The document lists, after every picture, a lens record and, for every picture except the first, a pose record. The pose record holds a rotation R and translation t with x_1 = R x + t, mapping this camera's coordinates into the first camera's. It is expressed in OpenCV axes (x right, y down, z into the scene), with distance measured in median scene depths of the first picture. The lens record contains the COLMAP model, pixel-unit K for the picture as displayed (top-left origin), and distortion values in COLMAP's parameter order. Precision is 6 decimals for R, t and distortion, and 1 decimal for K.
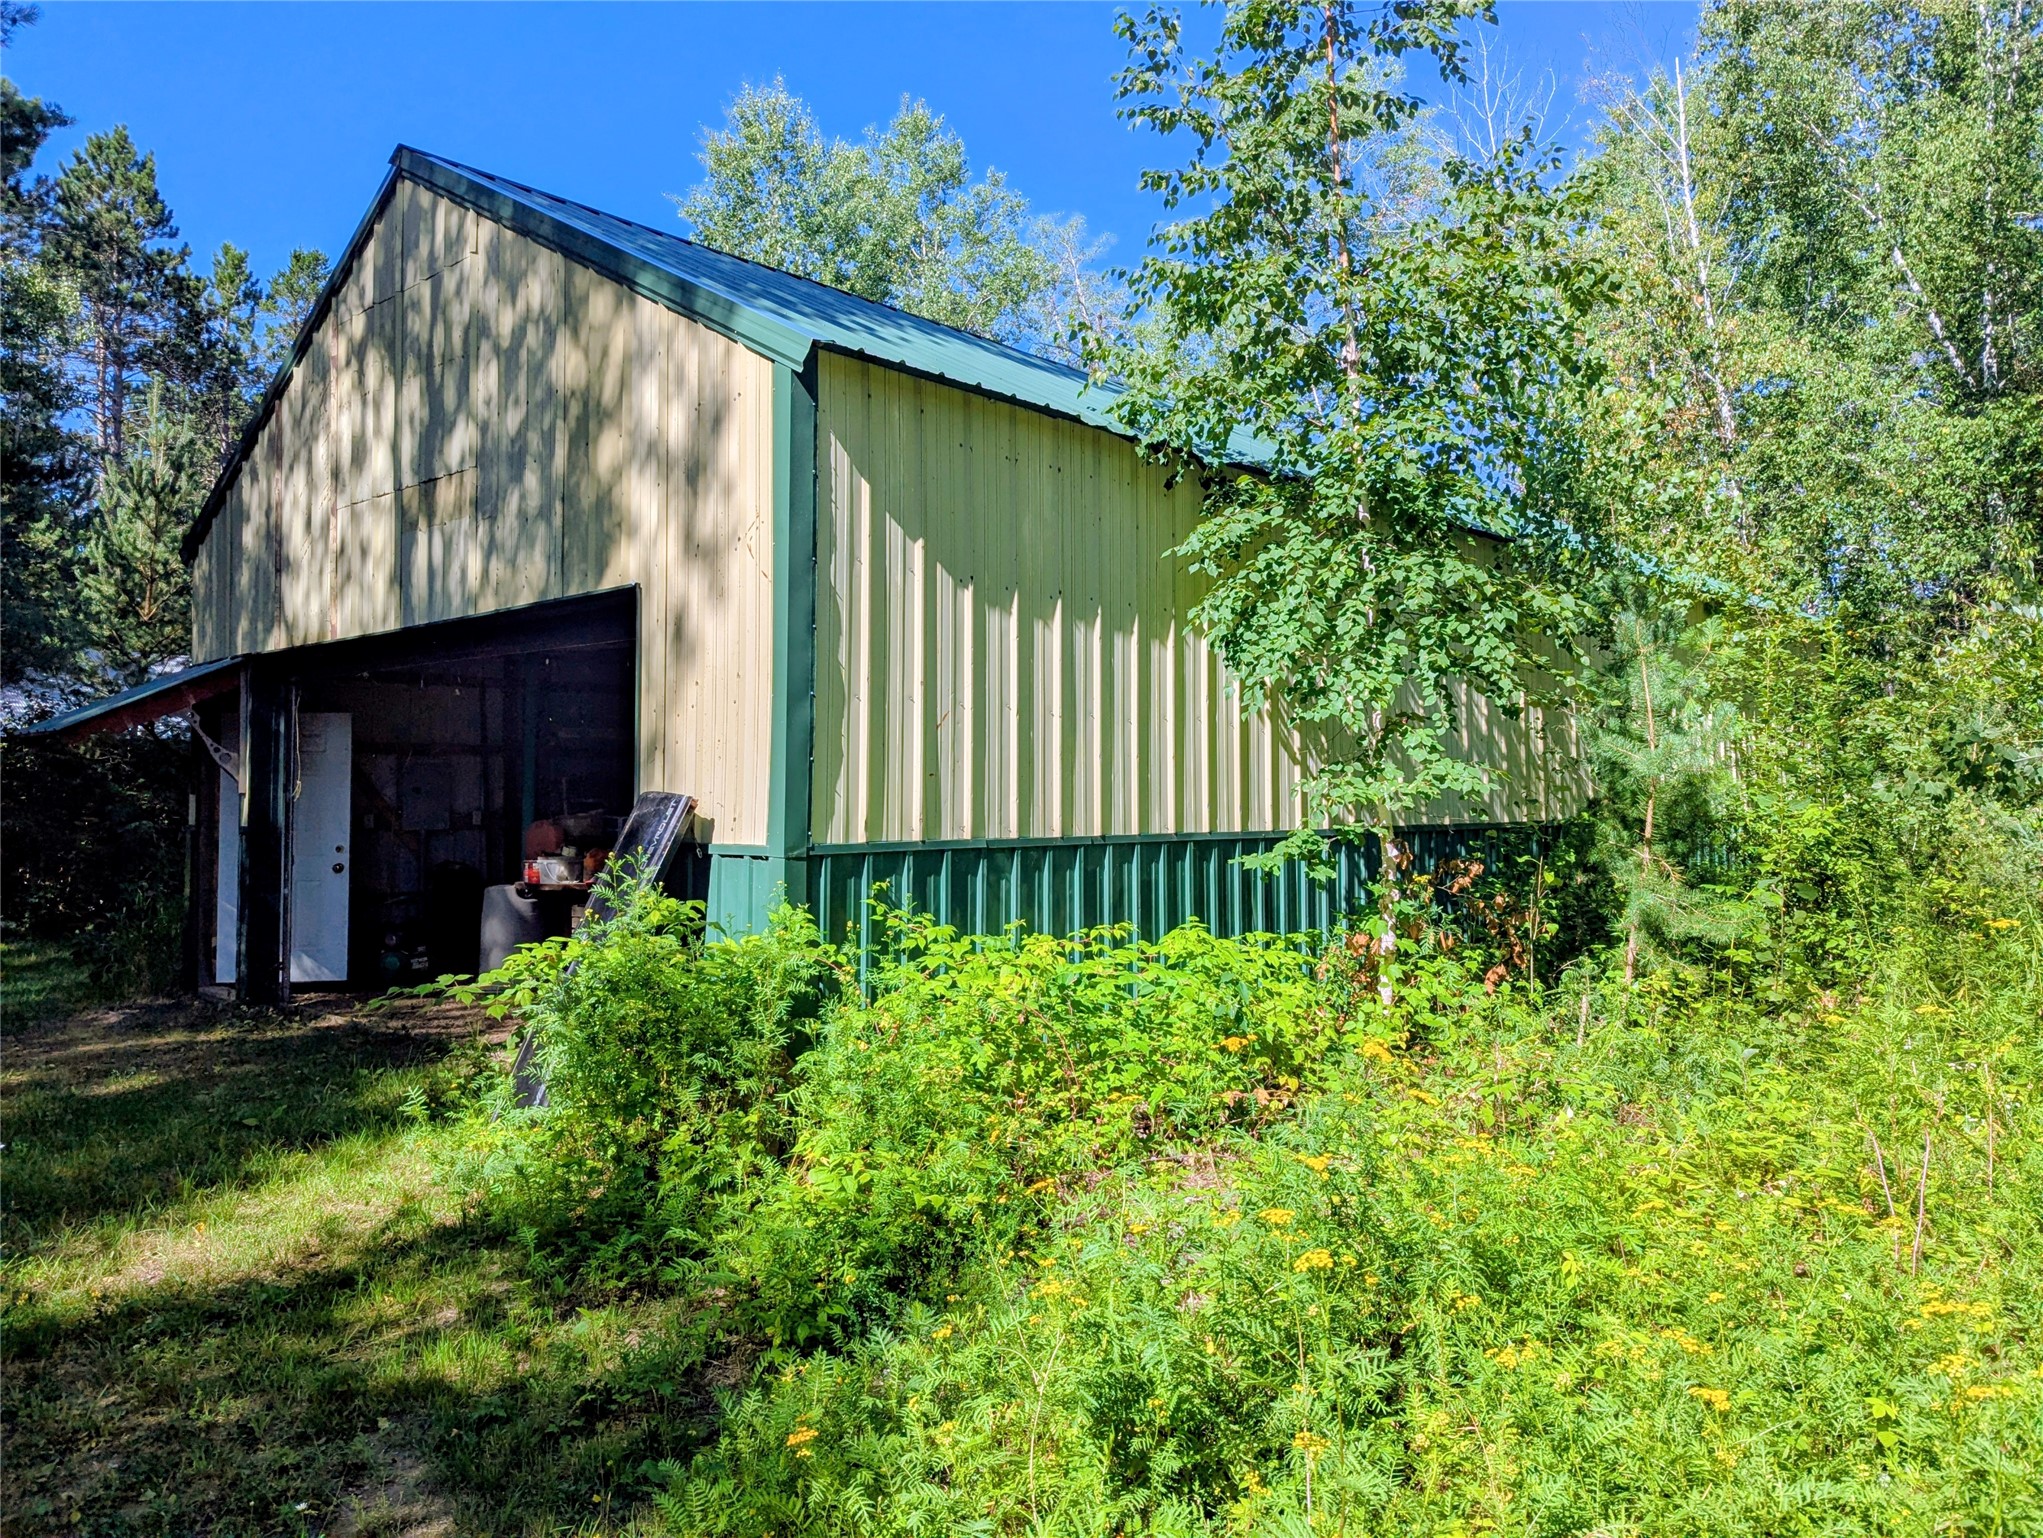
lens RADIAL K [[1435.5, 0, 1022.1], [0, 1435.5, 754.9], [0, 0, 1]] dist [-0.000881, -0.005387]
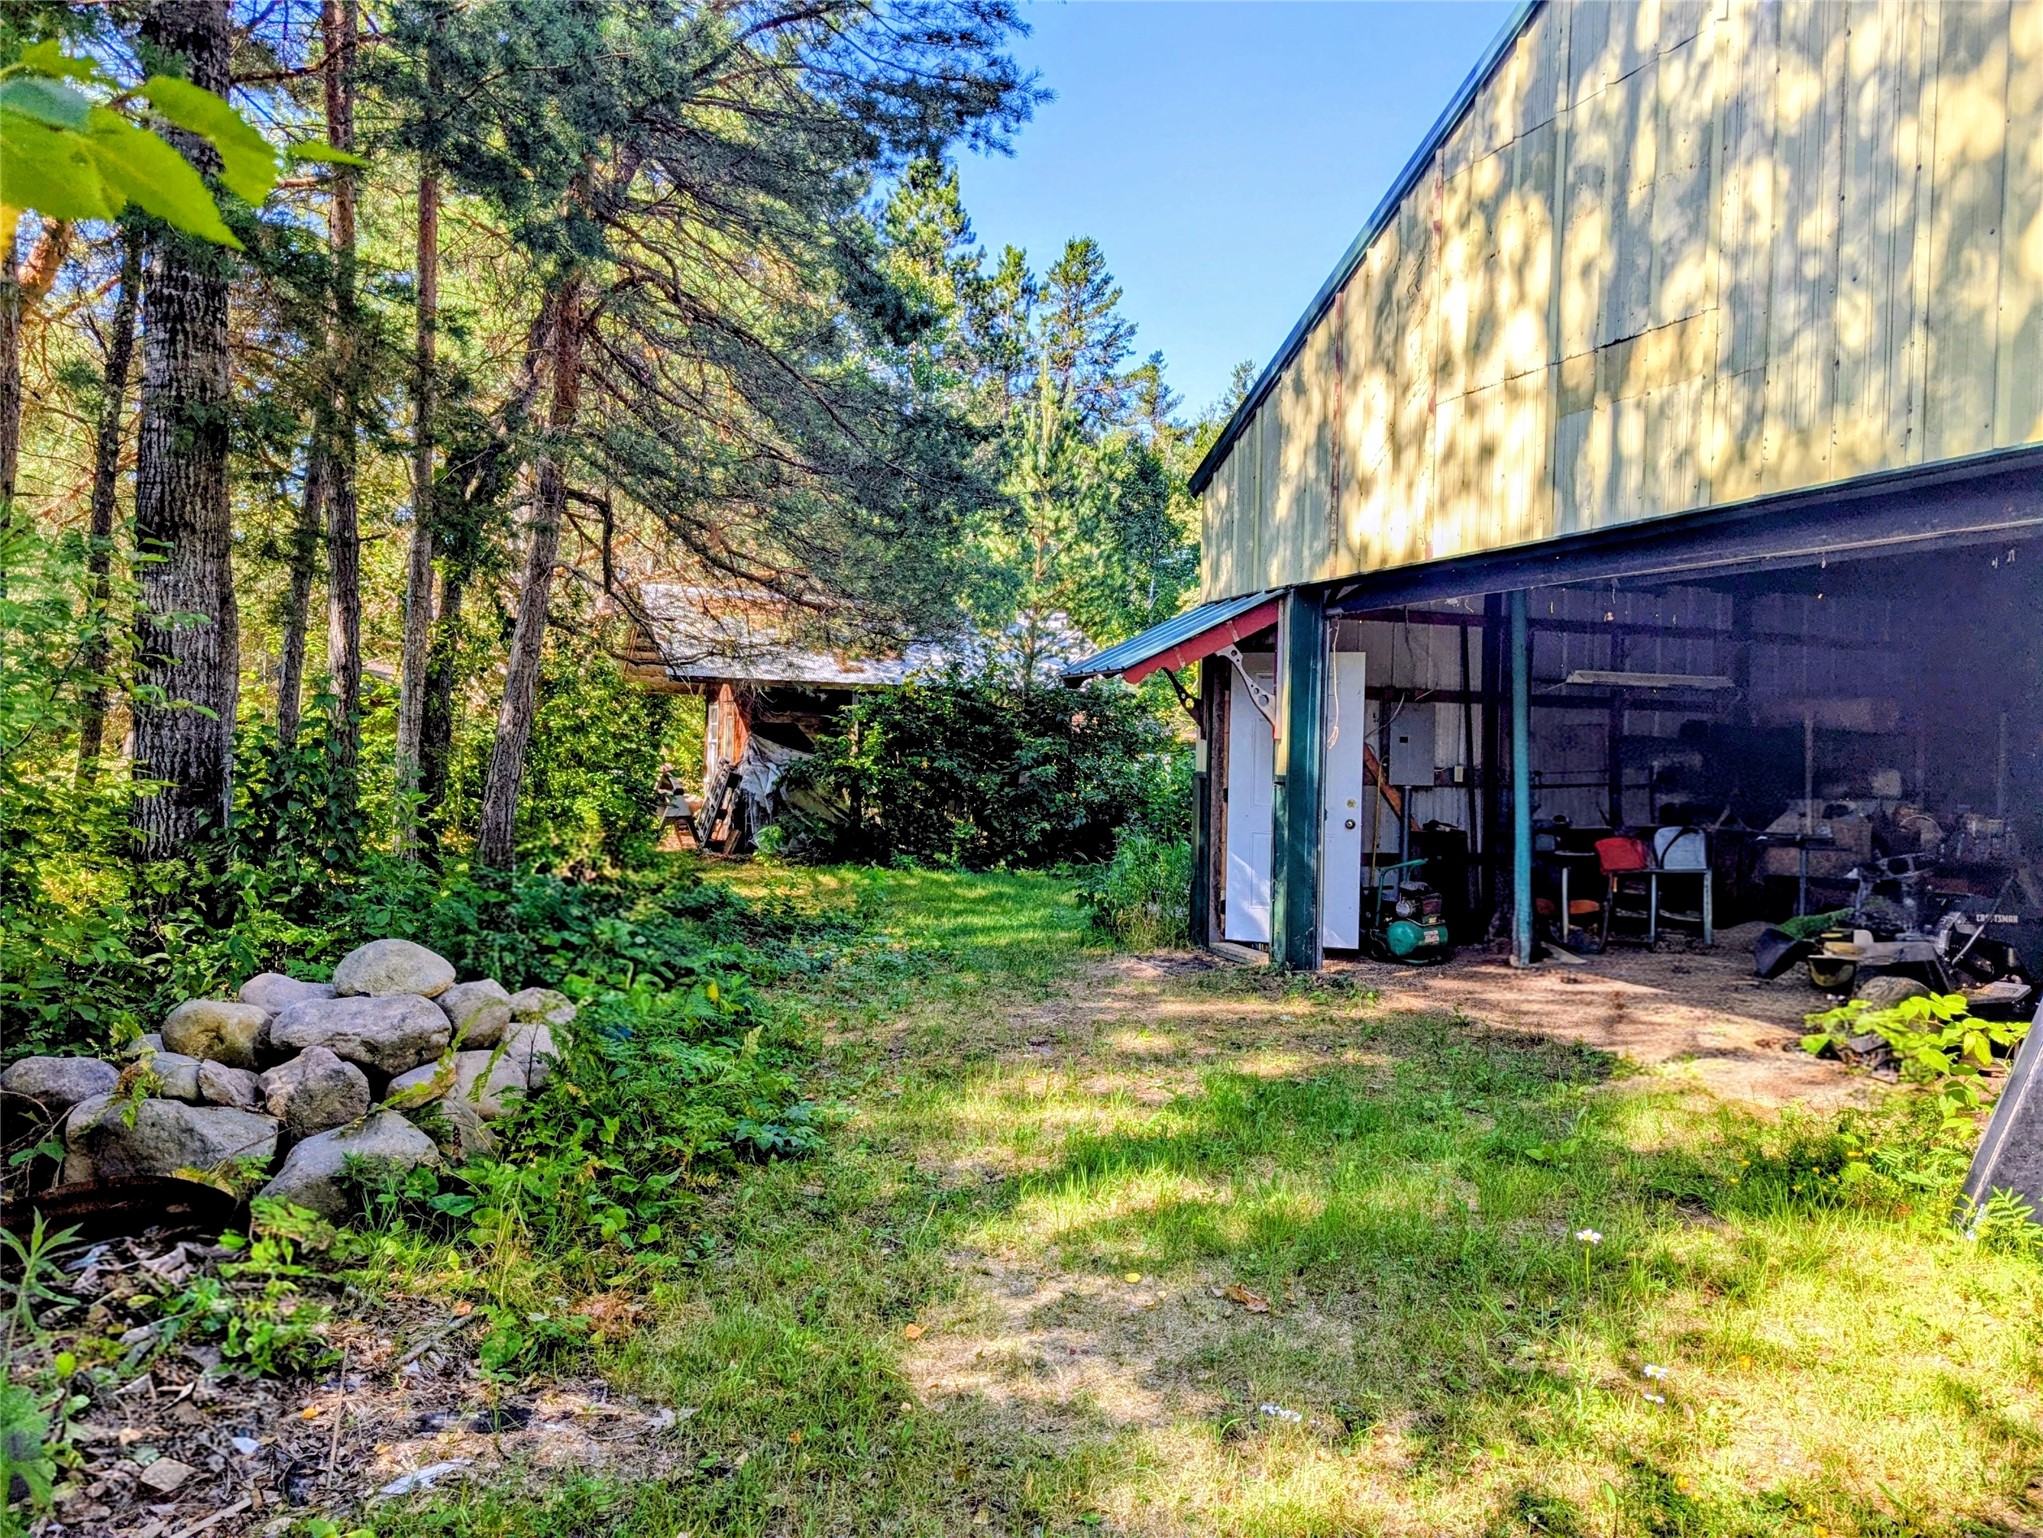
lens RADIAL K [[1435.5, 0, 1021.1], [0, 1435.5, 779.1], [0, 0, 1]] dist [-0.000881, -0.005387]
pose [[0.888947, 0.028587, -0.457118, -0.270458], [-0.008362, 0.998897, 0.046206, 0.010987], [0.457935, -0.037252, 0.888205, 0.113974]]
